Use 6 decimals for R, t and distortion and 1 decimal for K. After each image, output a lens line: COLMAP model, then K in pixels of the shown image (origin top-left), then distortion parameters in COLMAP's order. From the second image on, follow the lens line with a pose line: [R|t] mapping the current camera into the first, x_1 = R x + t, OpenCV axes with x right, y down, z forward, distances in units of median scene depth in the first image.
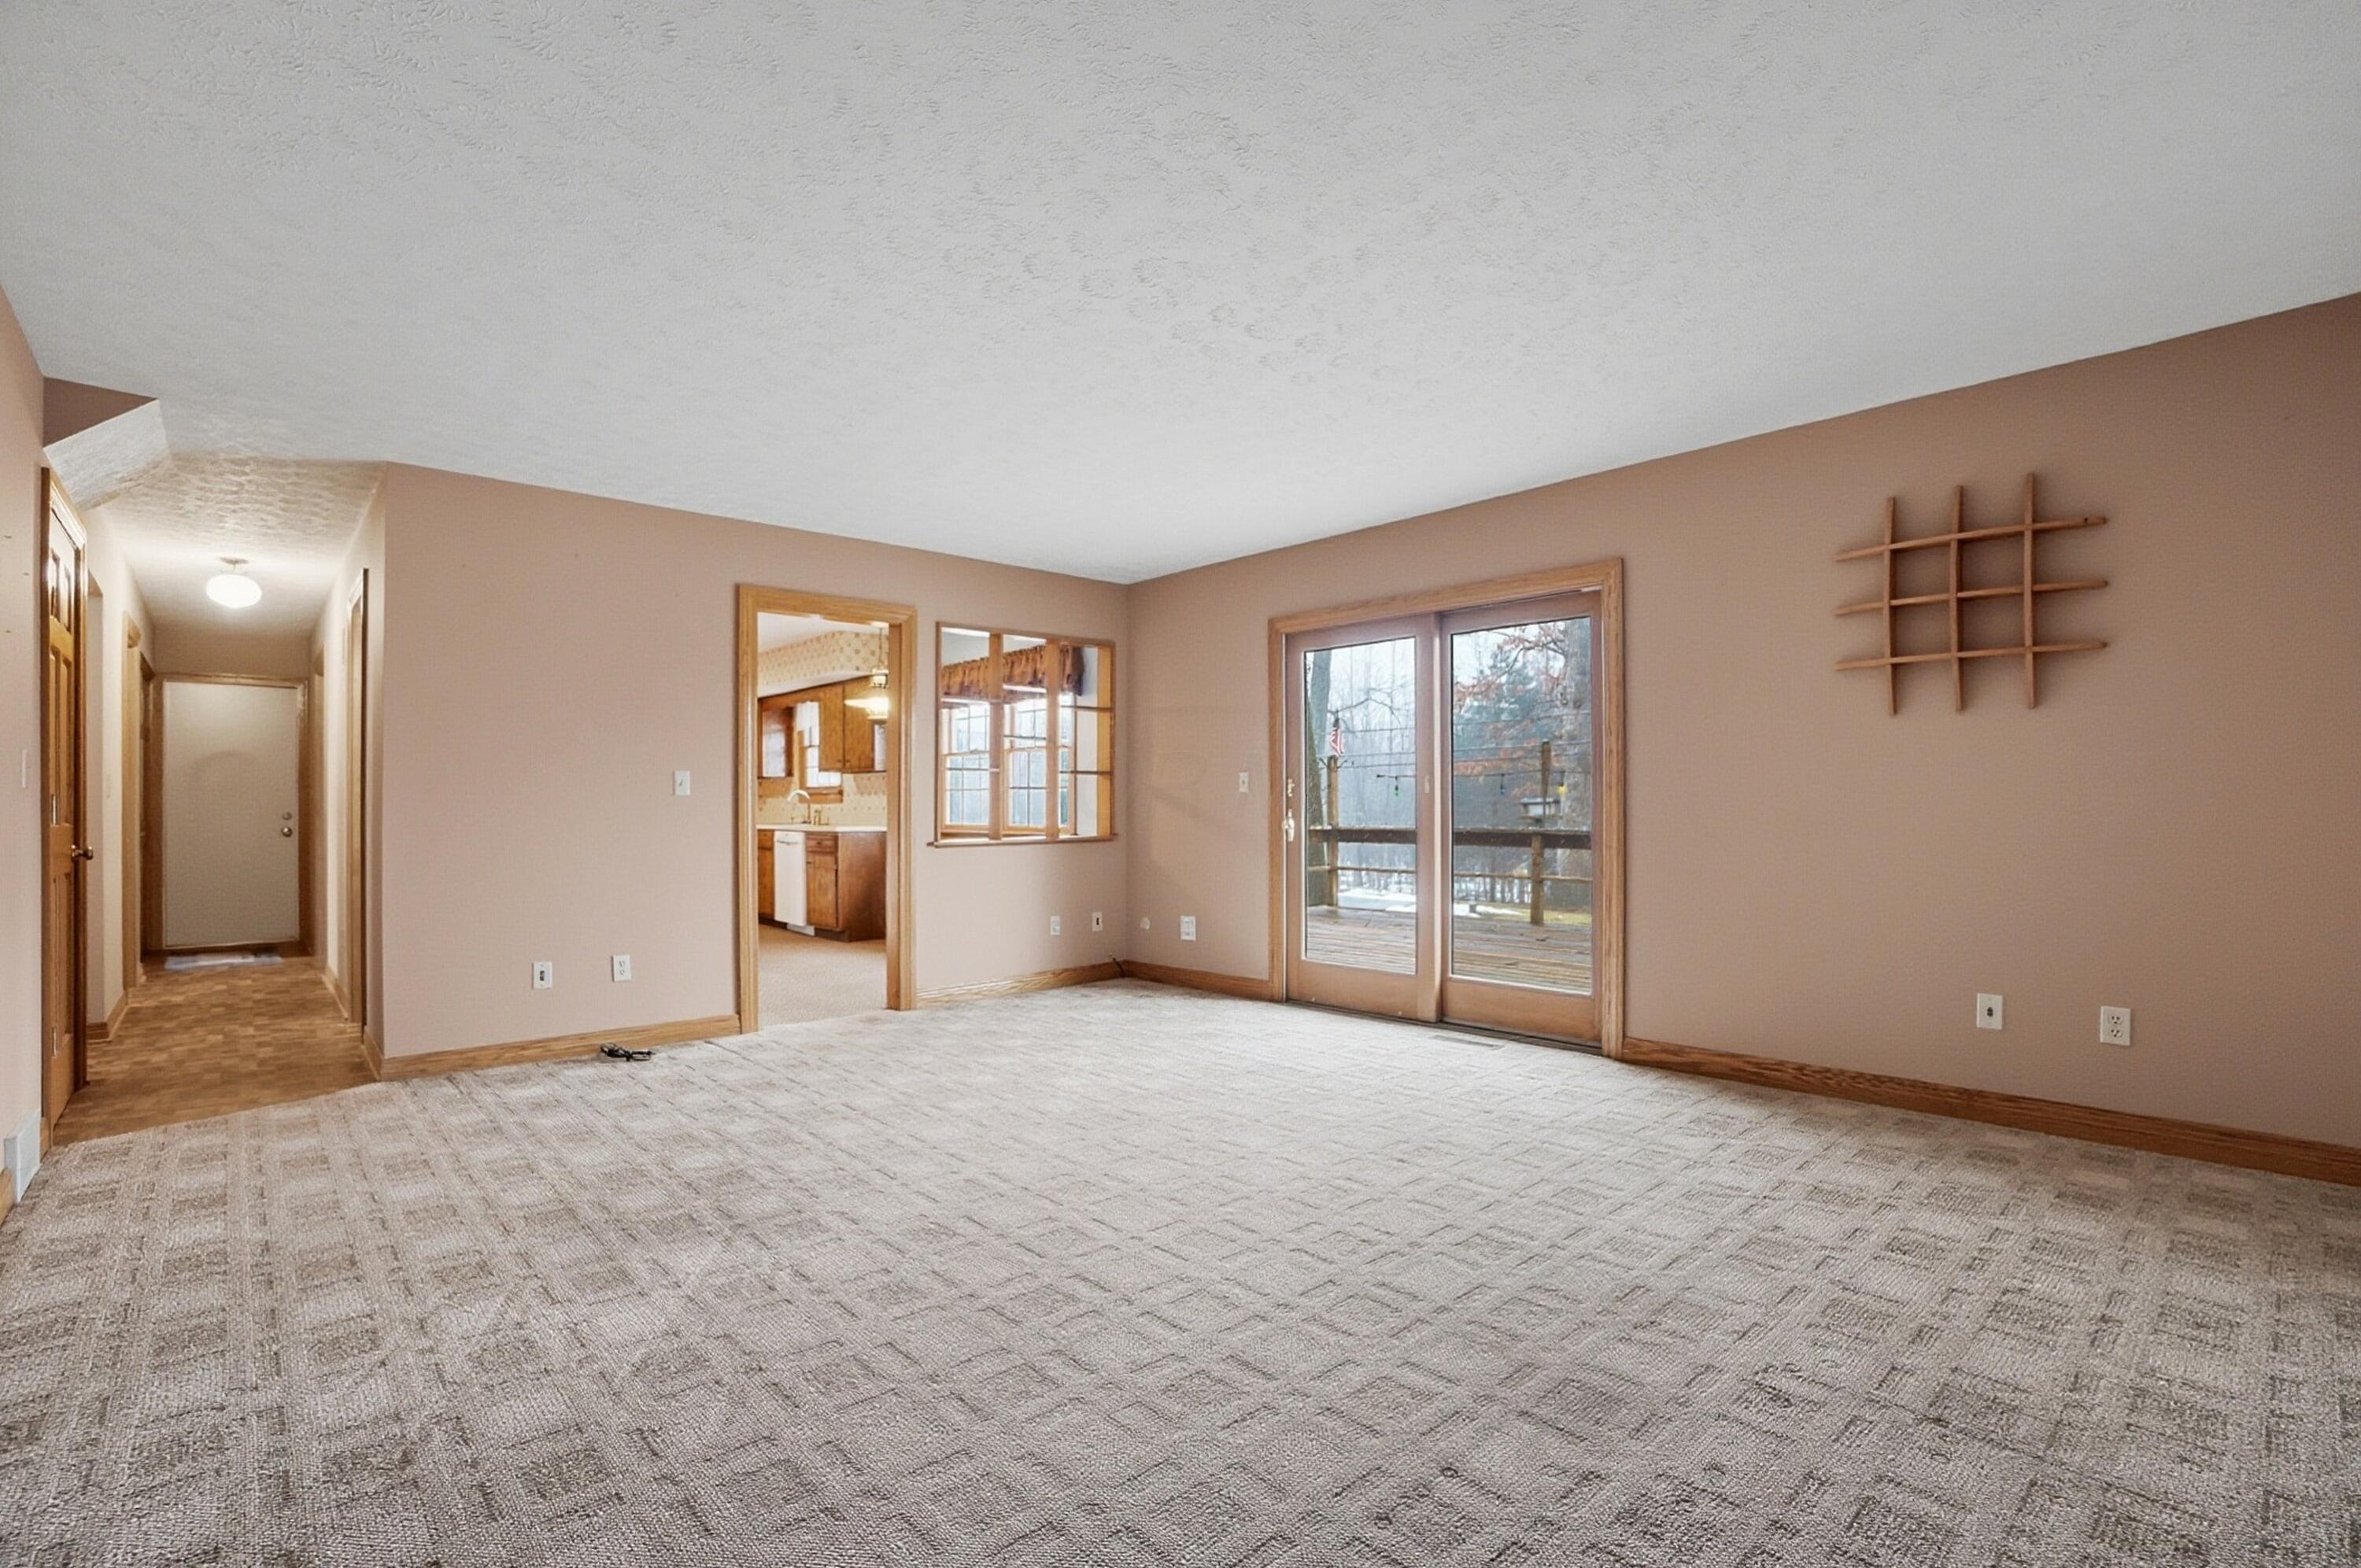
lens RADIAL K [[1068.9, 0, 1153.6], [0, 1068.9, 796.7], [0, 0, 1]] dist [-0.037543, 0.010383]
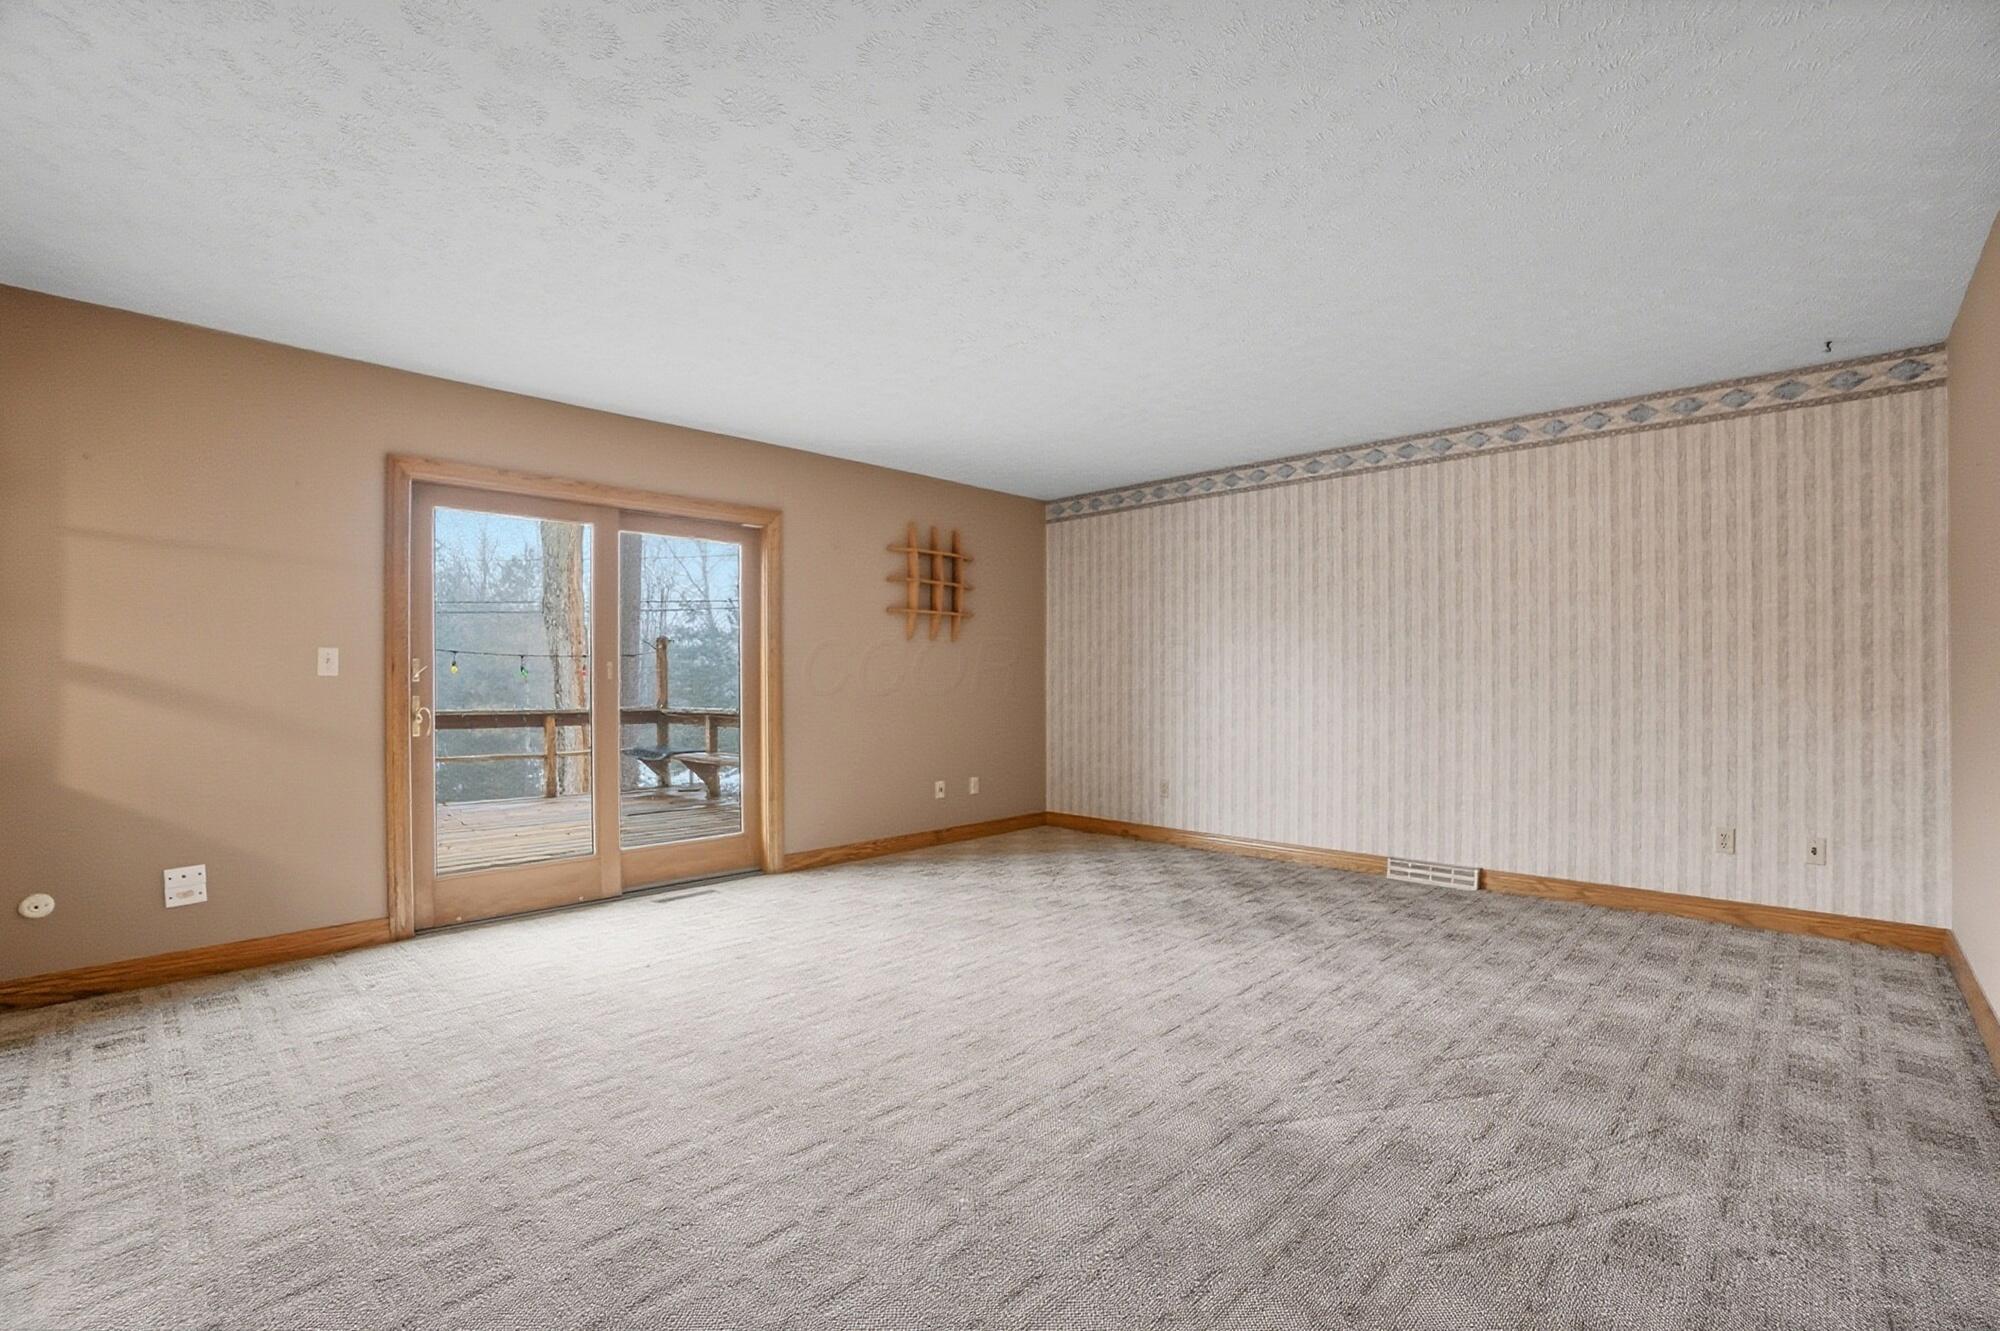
lens RADIAL K [[905.6, 0, 987.1], [0, 905.6, 664.3], [0, 0, 1]] dist [-0.037543, 0.010383]
pose [[-0.063415, 0.016943, 0.997843, -0.773753], [-0.009554, 0.999800, -0.017584, -0.006152], [-0.997942, -0.010649, -0.063240, 0.822124]]
